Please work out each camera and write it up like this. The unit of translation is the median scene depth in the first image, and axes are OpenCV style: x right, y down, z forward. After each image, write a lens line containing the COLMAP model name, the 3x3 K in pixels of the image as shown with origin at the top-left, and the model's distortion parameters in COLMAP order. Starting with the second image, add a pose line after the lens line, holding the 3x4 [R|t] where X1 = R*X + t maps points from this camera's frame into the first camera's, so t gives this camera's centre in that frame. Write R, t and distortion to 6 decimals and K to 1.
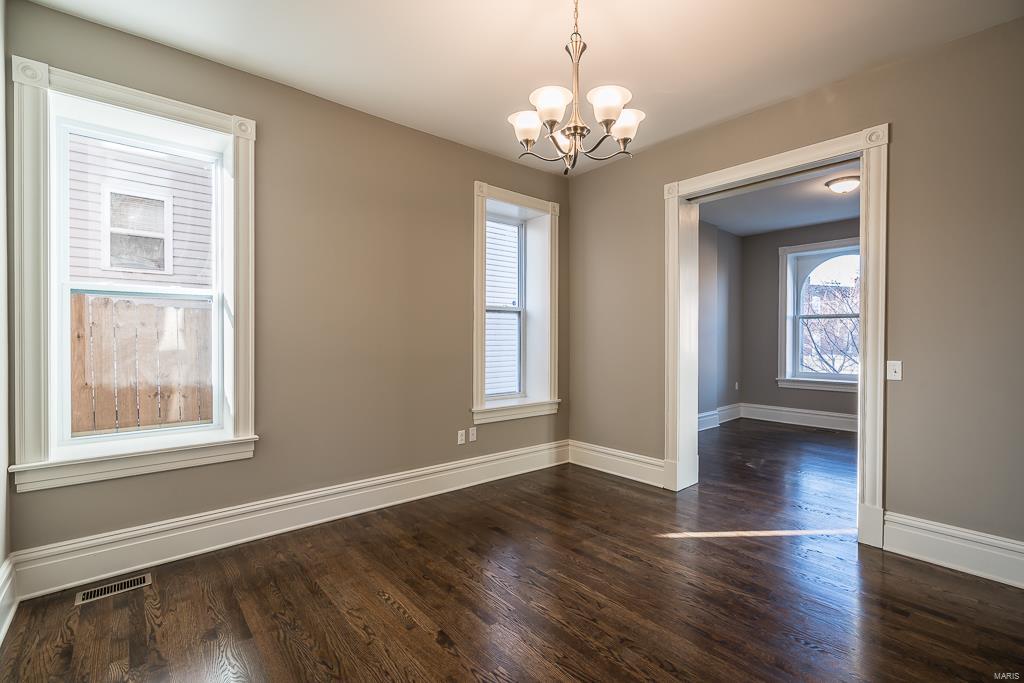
lens RADIAL K [[475.7, 0, 503.3], [0, 475.7, 338.7], [0, 0, 1]] dist [-0.010255, 0.002704]
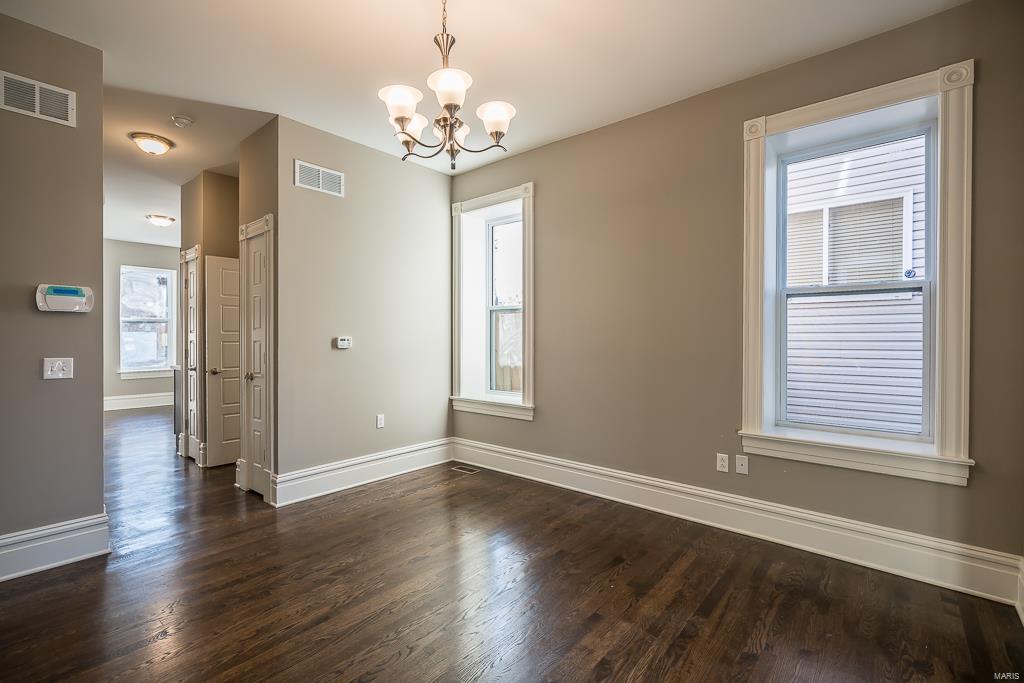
lens RADIAL K [[475.7, 0, 511.5], [0, 475.7, 341.4], [0, 0, 1]] dist [-0.010255, 0.002704]
pose [[0.124251, 0.006825, -0.992227, 0.868768], [-0.000955, 0.999977, 0.006759, 0.004456], [0.992250, 0.000107, 0.124254, 0.763440]]
